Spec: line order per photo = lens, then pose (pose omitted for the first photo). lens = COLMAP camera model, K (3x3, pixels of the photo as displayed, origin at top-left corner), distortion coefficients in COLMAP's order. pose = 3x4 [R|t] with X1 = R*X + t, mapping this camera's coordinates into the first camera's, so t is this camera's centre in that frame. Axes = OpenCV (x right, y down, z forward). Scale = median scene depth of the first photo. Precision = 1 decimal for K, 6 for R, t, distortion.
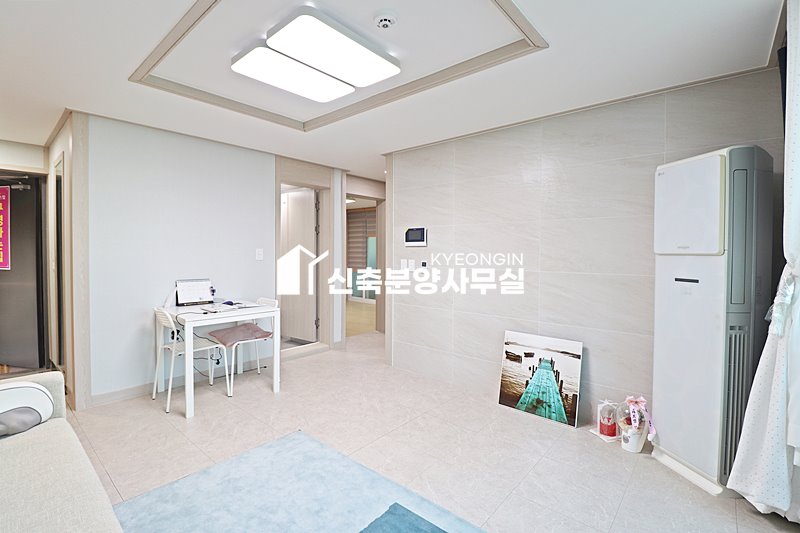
lens RADIAL K [[370.4, 0, 402.9], [0, 370.4, 259.8], [0, 0, 1]] dist [-0.000666, -0.015749]
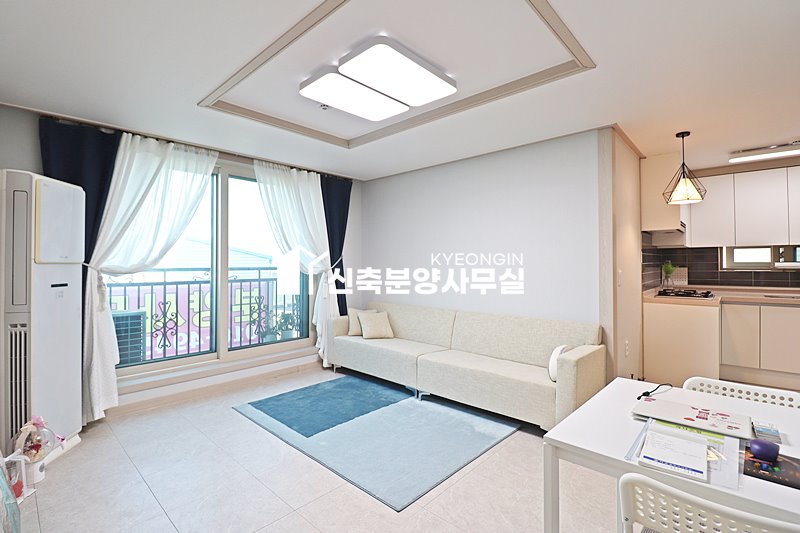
lens RADIAL K [[370.4, 0, 402.9], [0, 370.4, 259.8], [0, 0, 1]] dist [-0.000666, -0.015749]
pose [[-0.999610, -0.005302, 0.027404, -0.241300], [-0.005069, 0.999951, 0.008559, -0.027634], [-0.027448, 0.008417, -0.999588, 1.487931]]
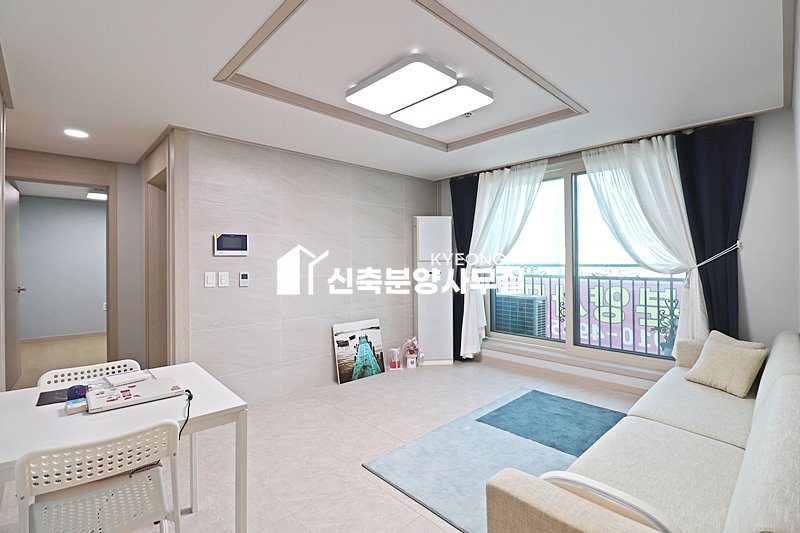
lens RADIAL K [[370.4, 0, 402.9], [0, 370.4, 259.8], [0, 0, 1]] dist [-0.000666, -0.015749]
pose [[0.091009, -0.006497, 0.995829, -0.984531], [0.029574, 0.999555, 0.003819, -0.024715], [-0.995411, 0.029103, 0.091161, 0.692878]]
